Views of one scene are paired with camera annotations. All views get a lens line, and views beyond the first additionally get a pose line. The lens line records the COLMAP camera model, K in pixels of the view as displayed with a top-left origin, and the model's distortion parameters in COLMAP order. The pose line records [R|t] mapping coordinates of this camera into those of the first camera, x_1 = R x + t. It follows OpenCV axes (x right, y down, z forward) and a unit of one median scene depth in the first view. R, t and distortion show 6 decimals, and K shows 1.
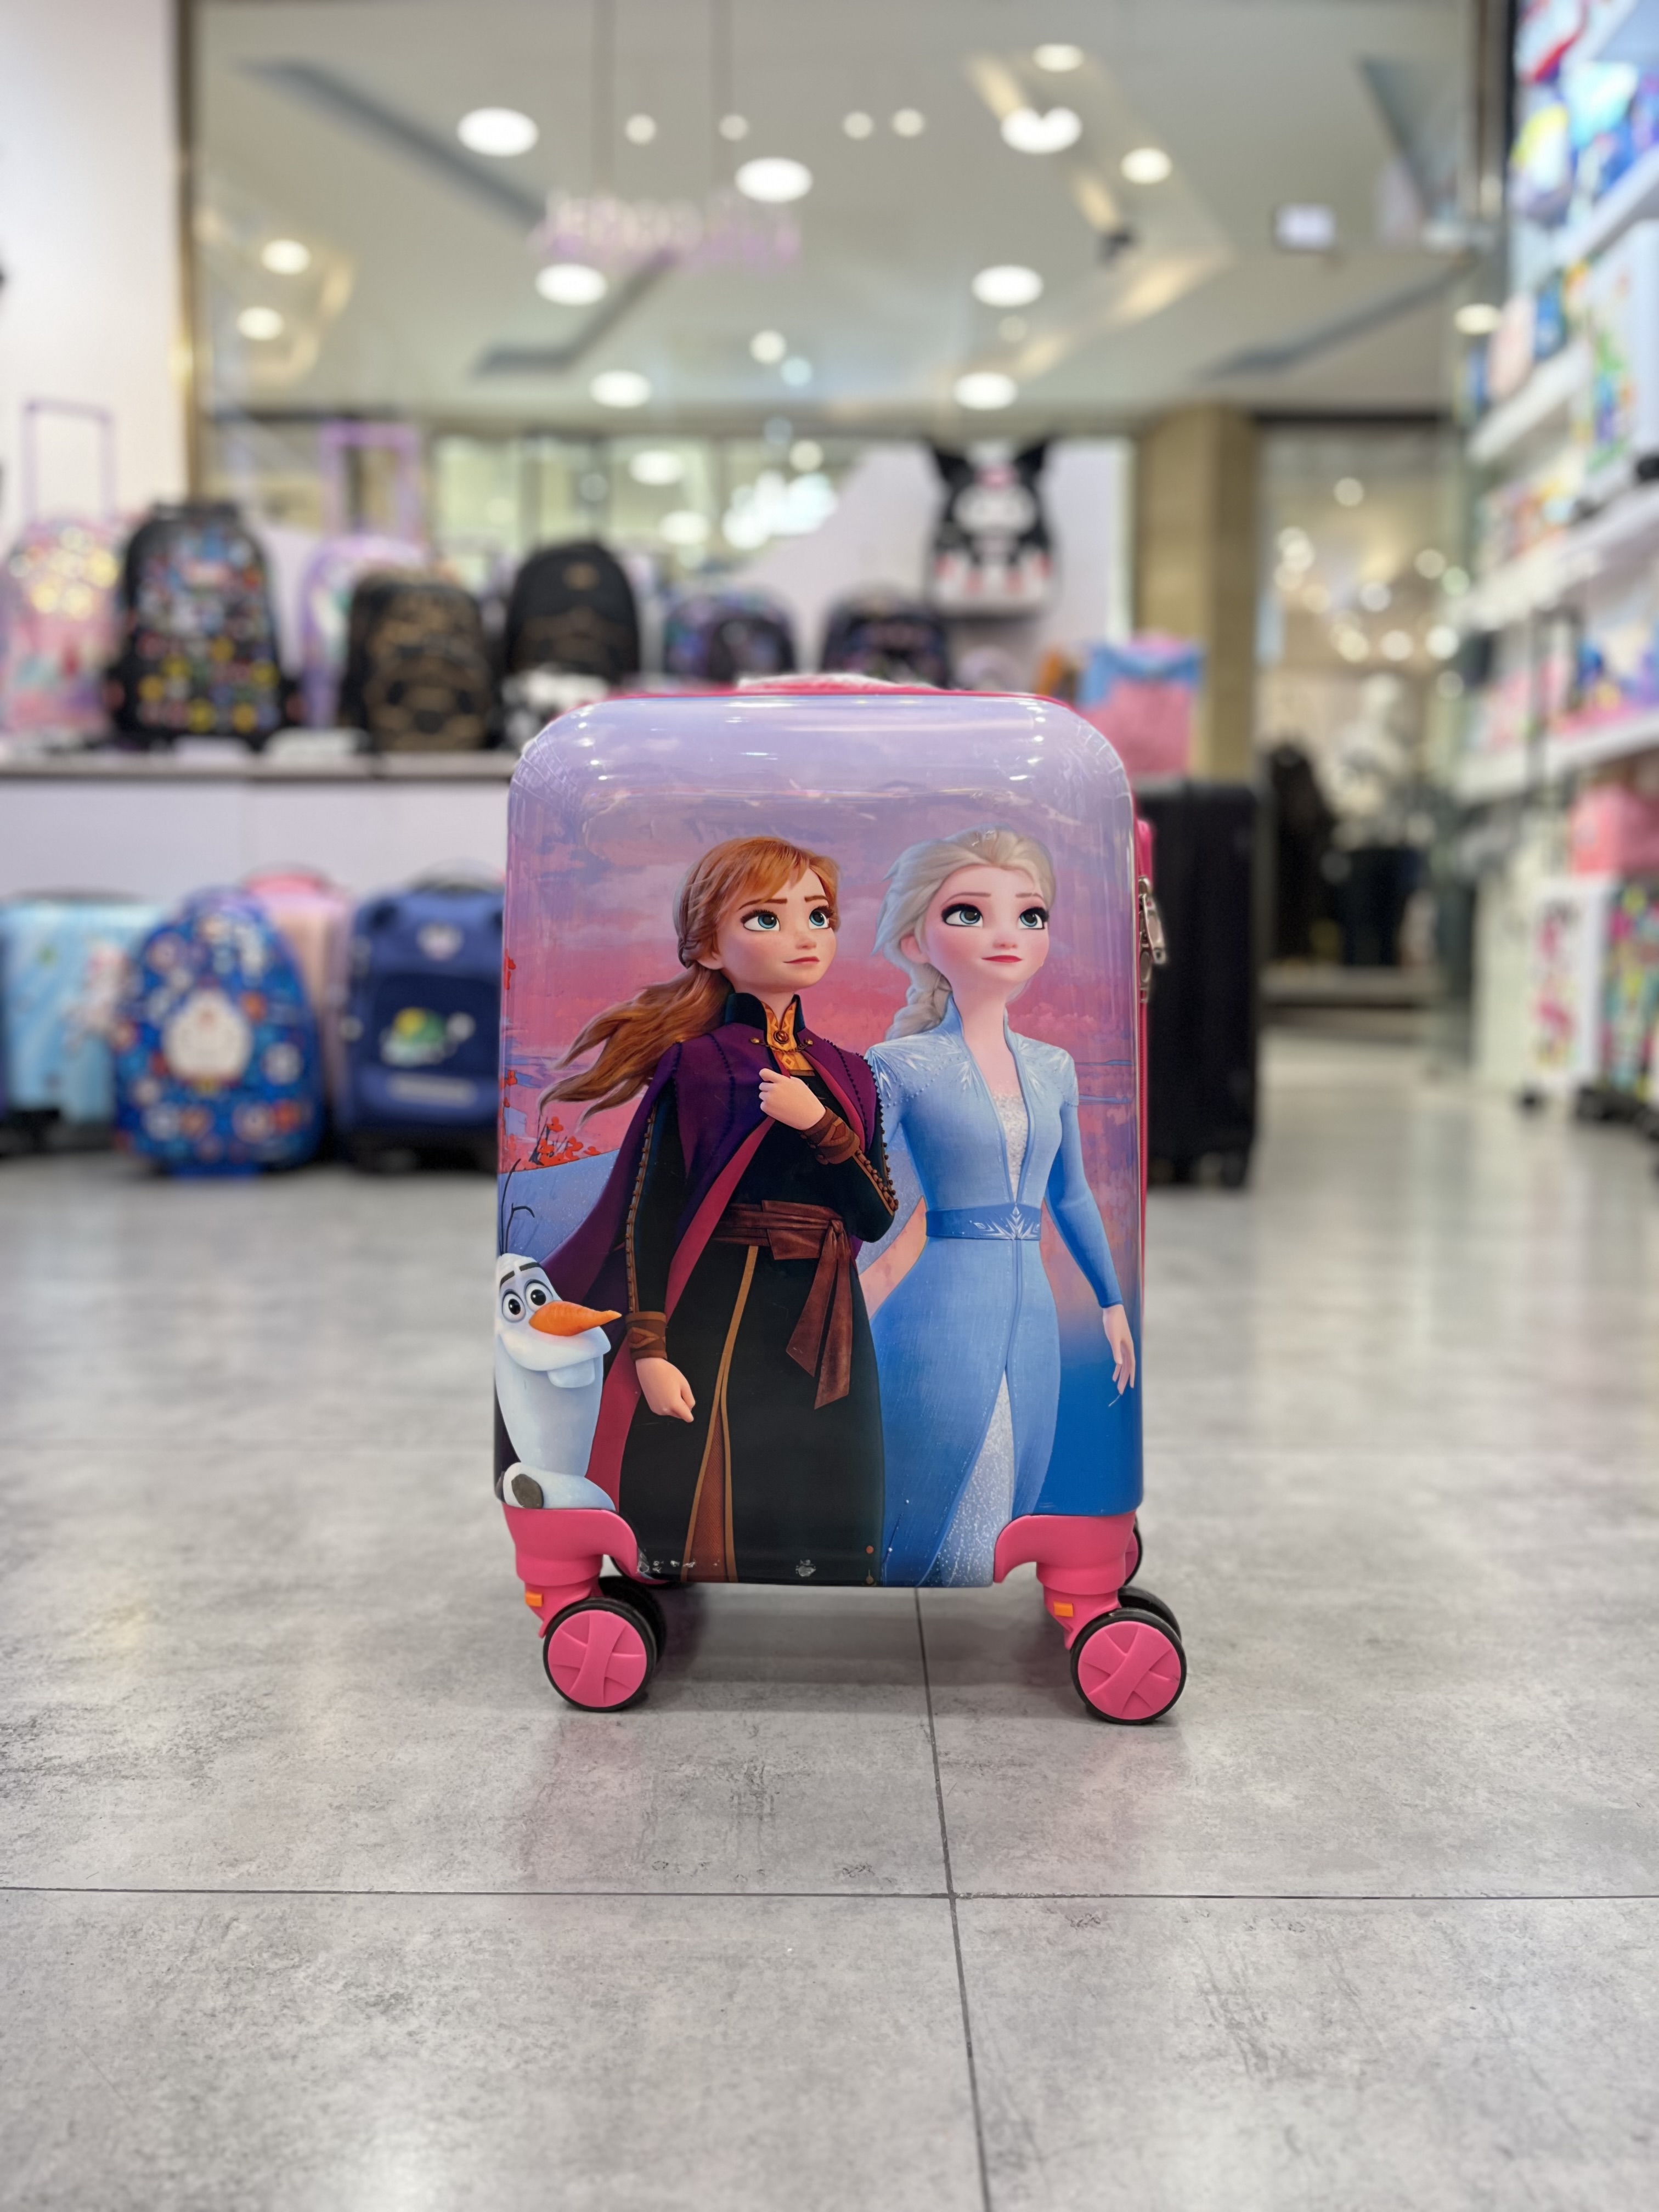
lens RADIAL K [[1699.5, 0, 819.1], [0, 1699.5, 1067.3], [0, 0, 1]] dist [0.077274, -0.111008]
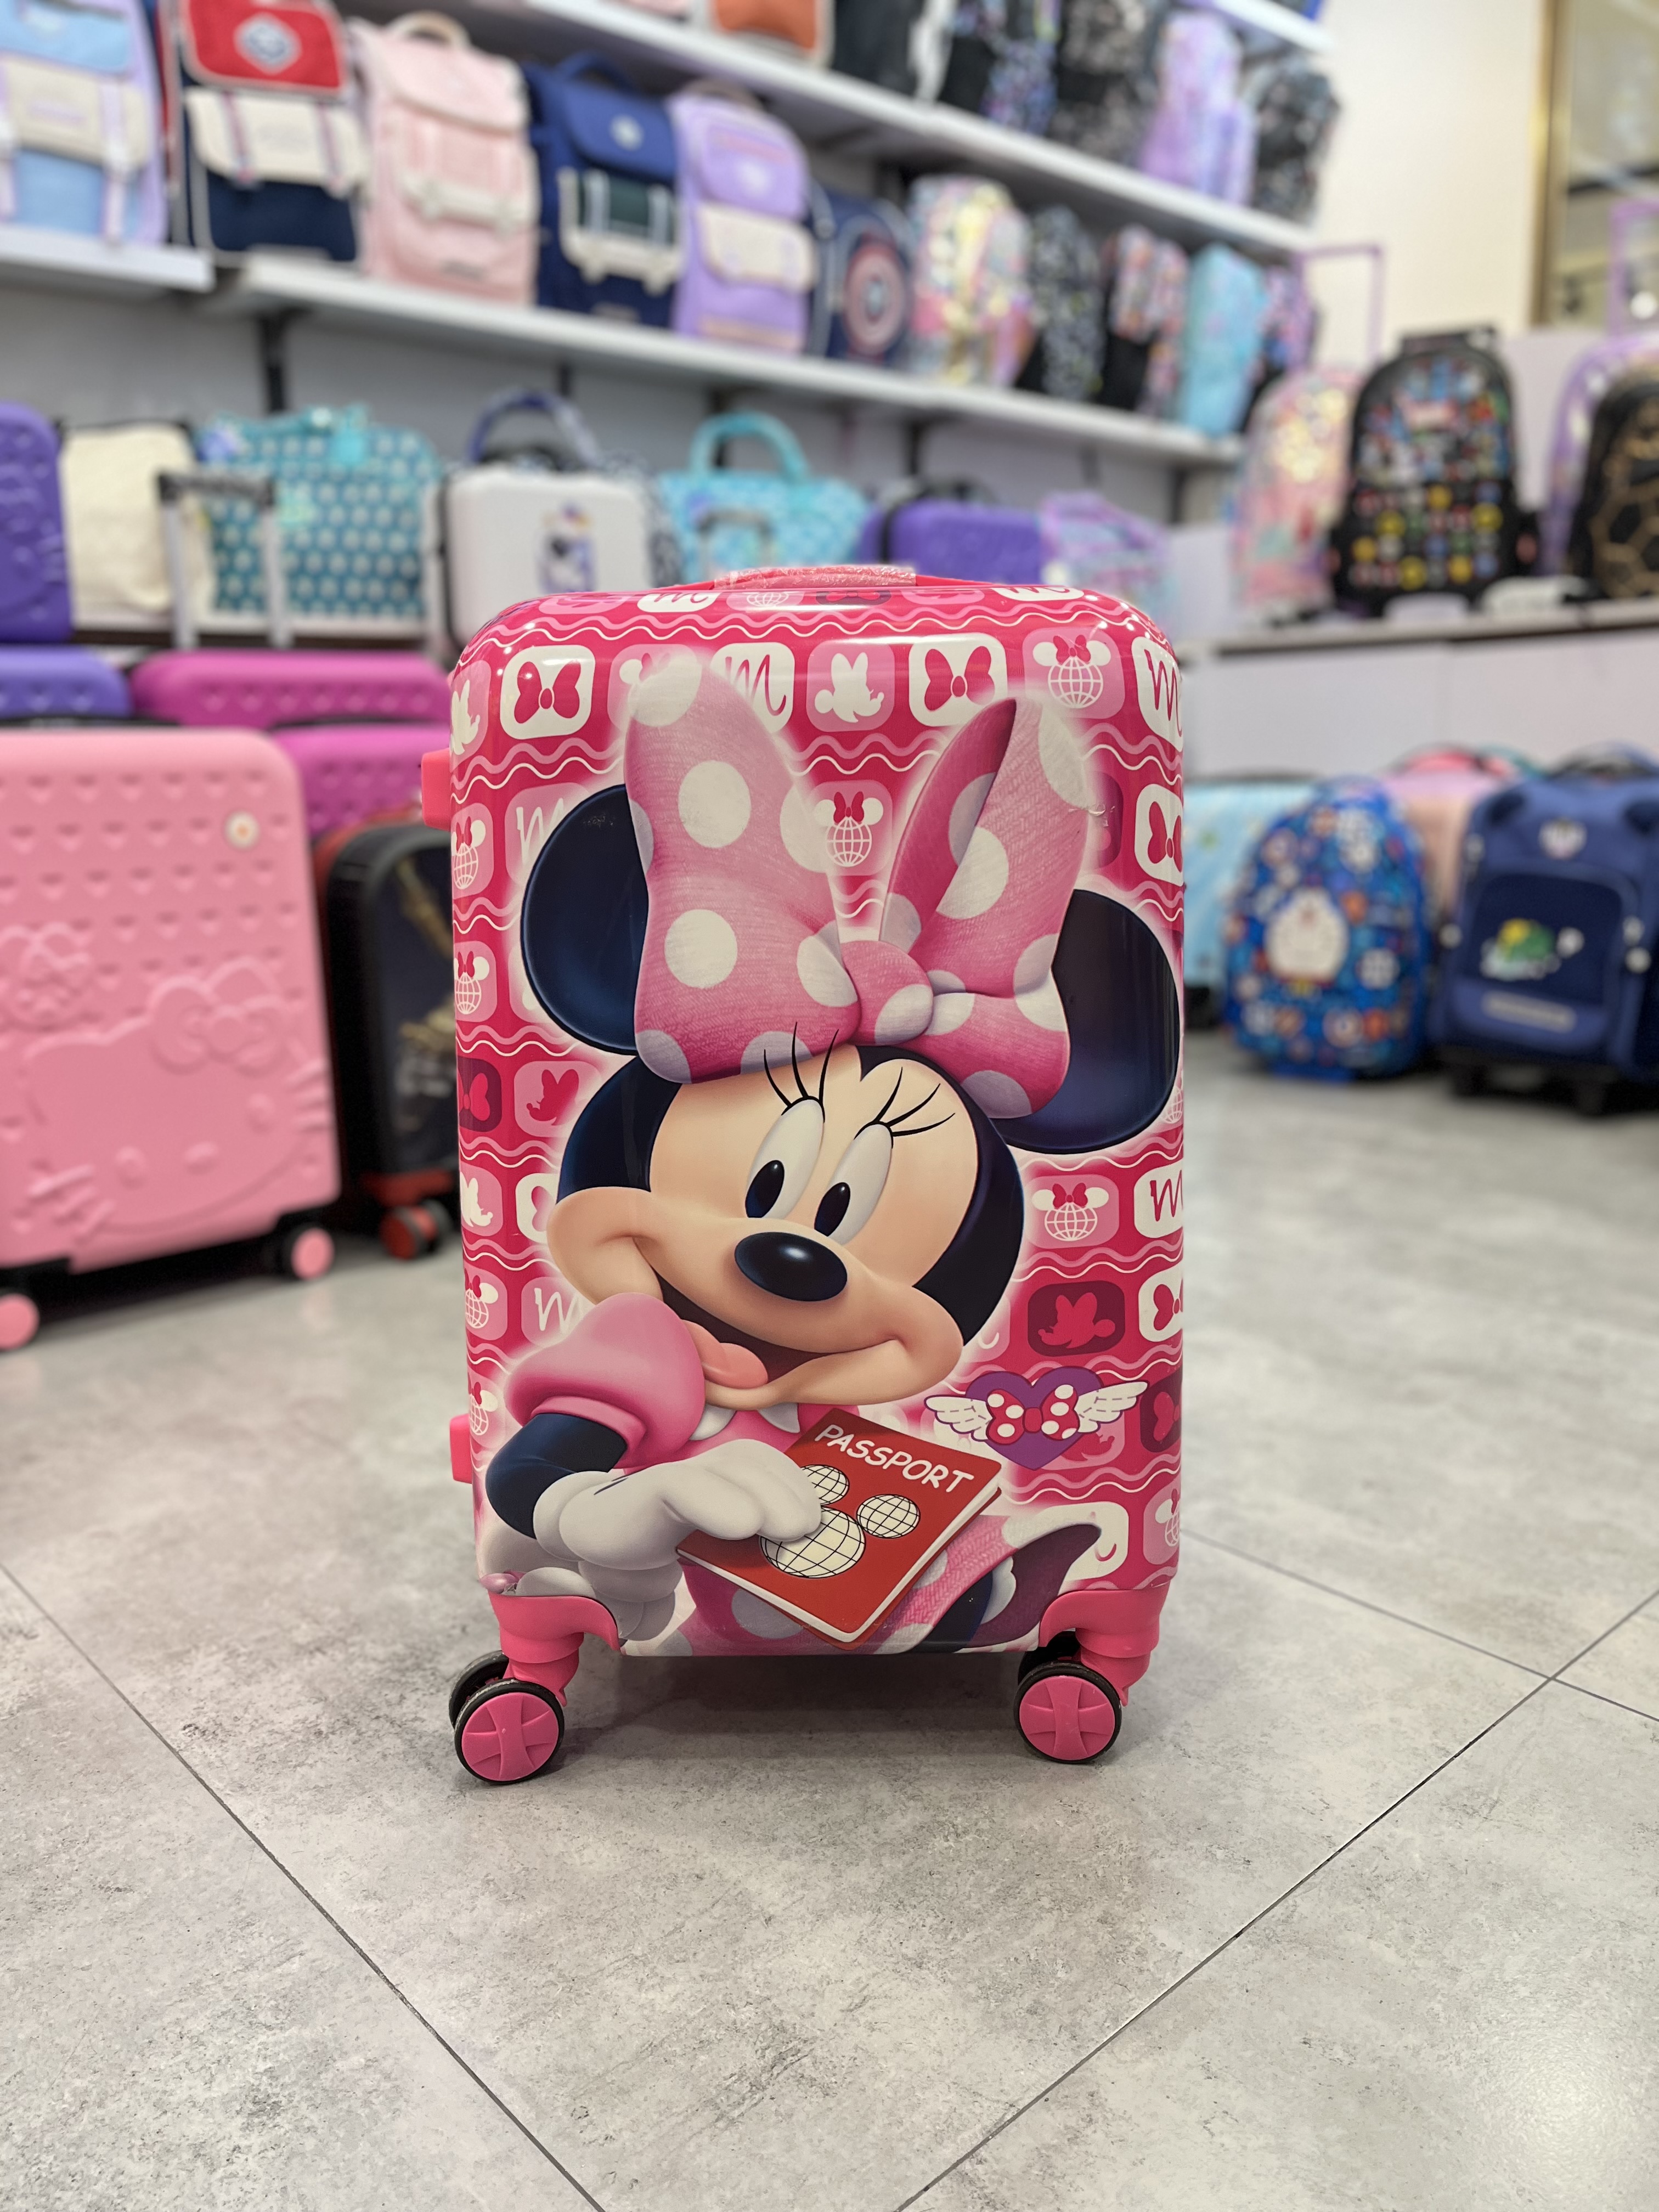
lens RADIAL K [[1664.0, 0, 829.5], [0, 1664.0, 1106.0], [0, 0, 1]] dist [0.068789, -0.102432]
pose [[0.672233, 0.141479, -0.726696, 0.475816], [-0.030302, 0.986006, 0.163933, -0.197049], [0.739719, -0.088181, 0.667113, 0.408990]]
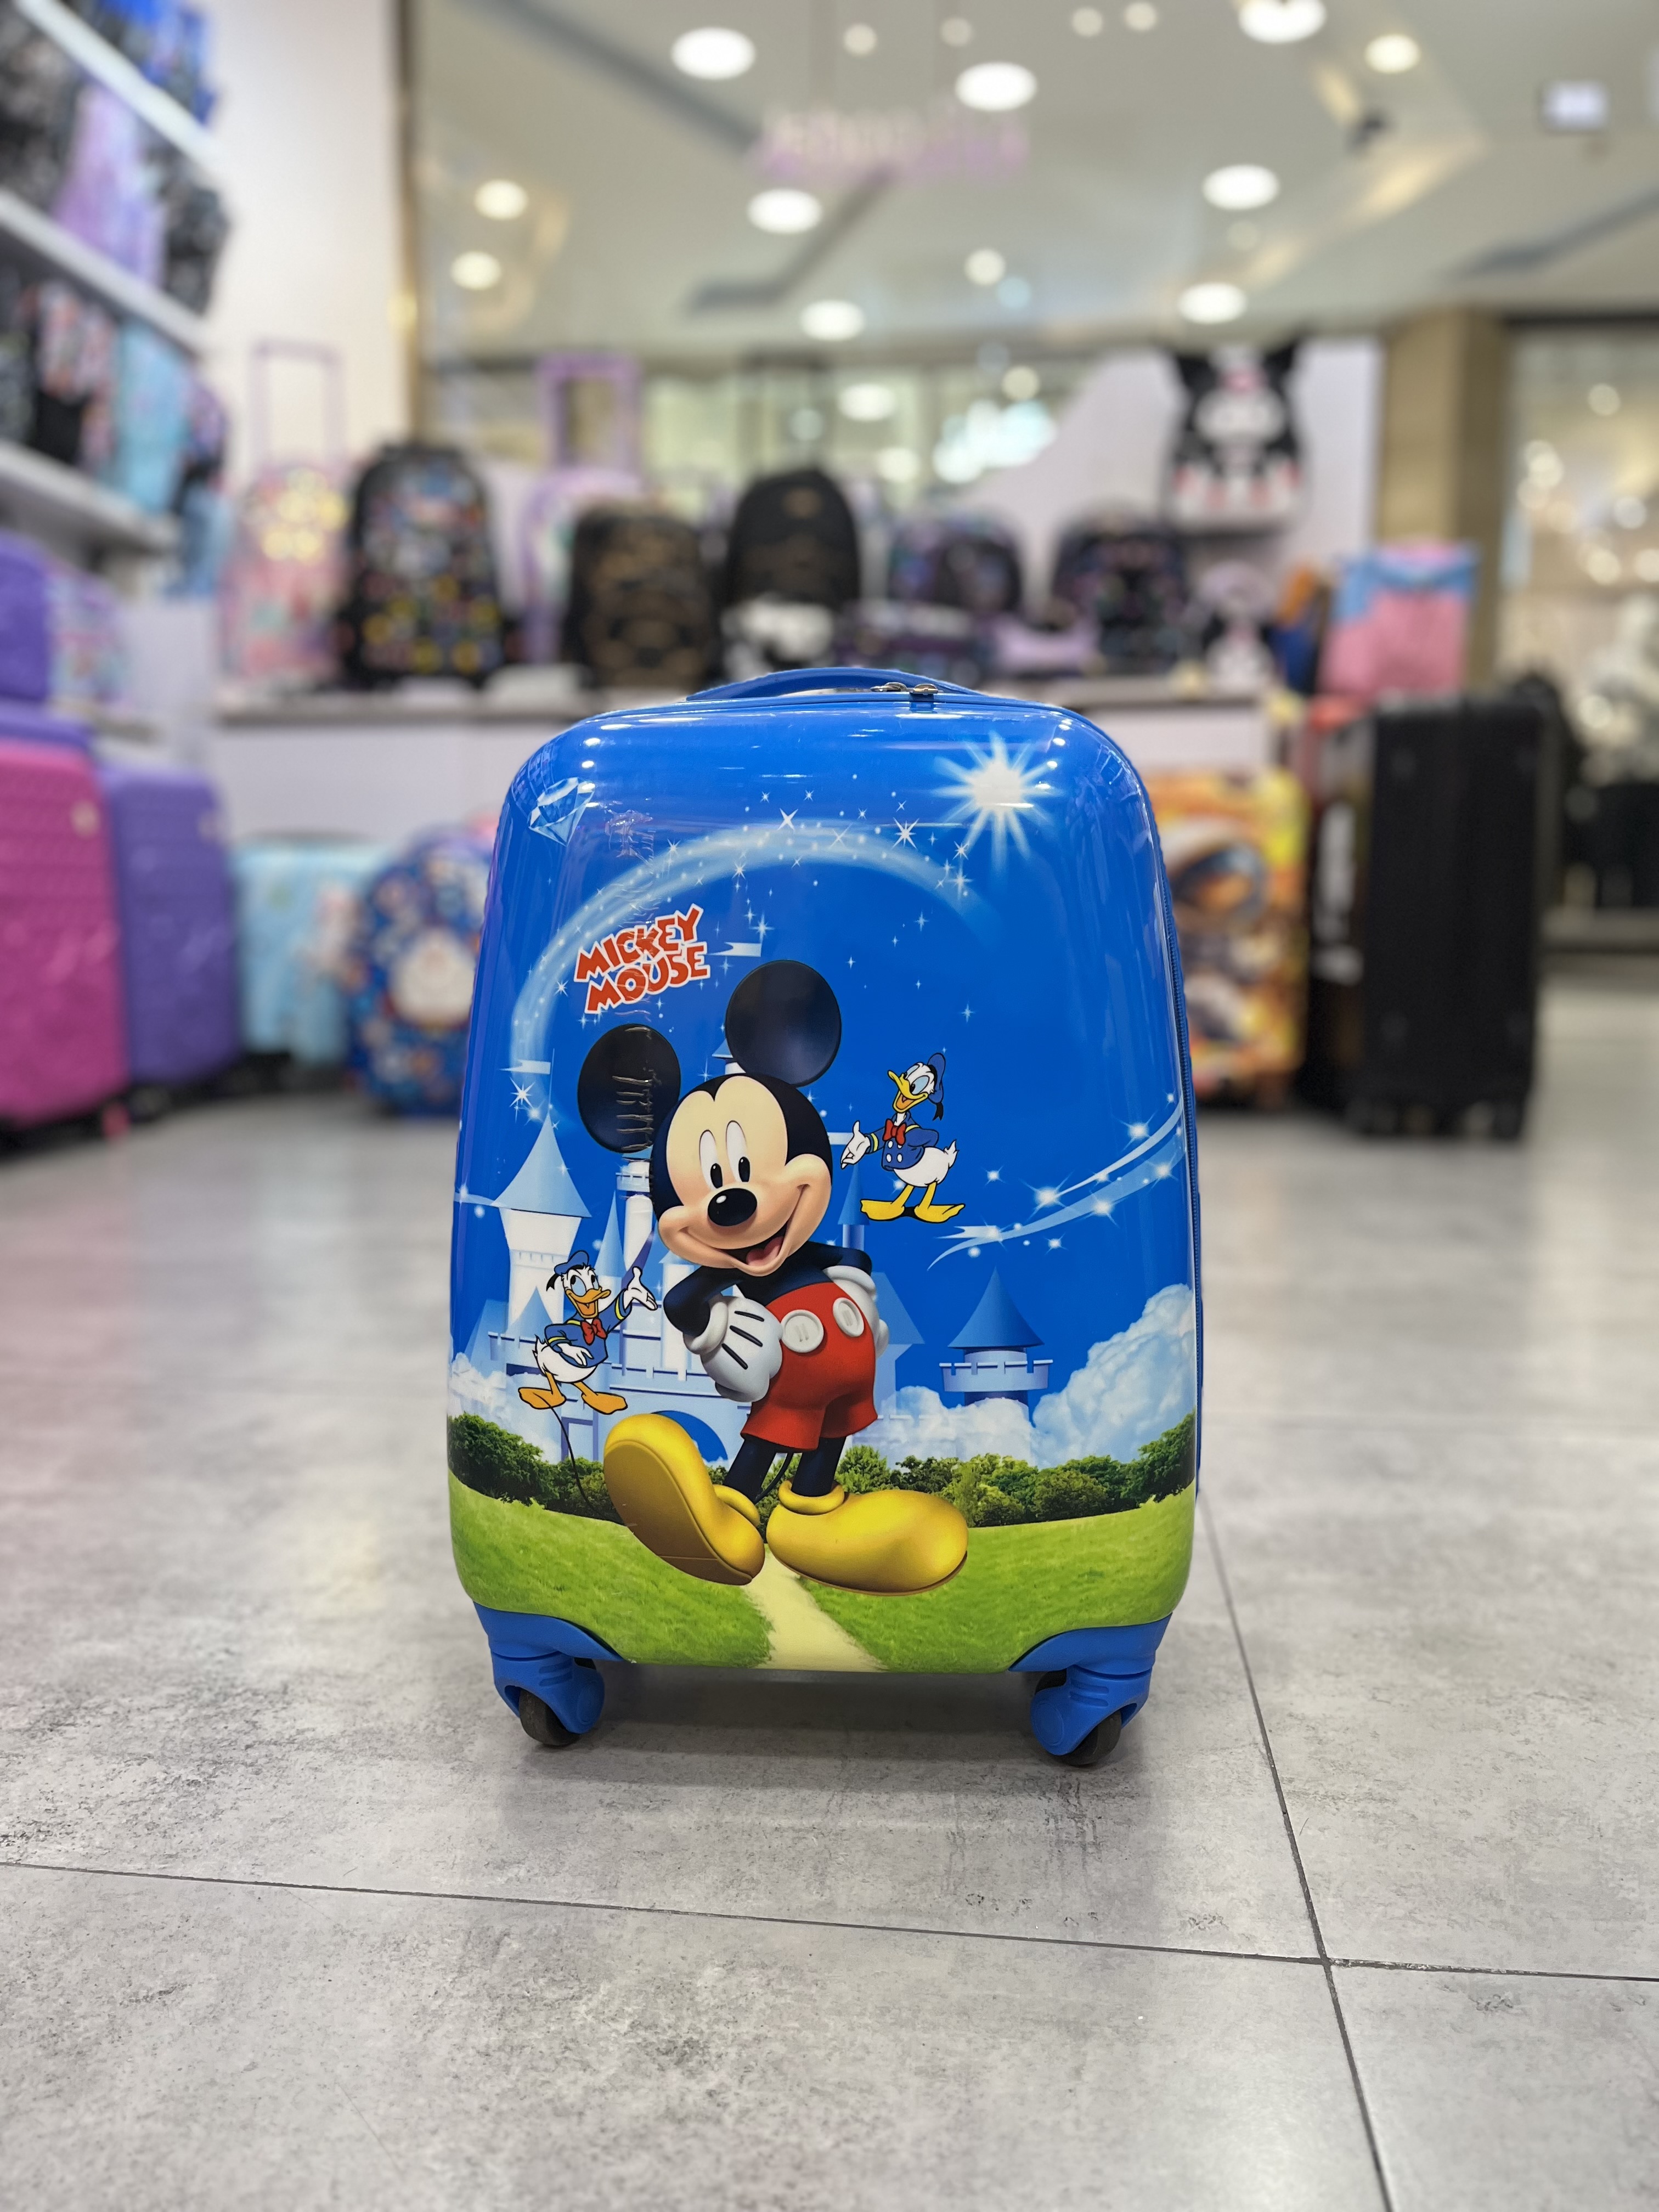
lens RADIAL K [[1699.5, 0, 819.1], [0, 1699.5, 1067.3], [0, 0, 1]] dist [0.077274, -0.111008]
pose [[0.993301, 0.006739, -0.115355, -0.057216], [-0.003284, 0.999541, 0.030121, 0.012263], [0.115506, -0.029540, 0.992867, 0.106382]]
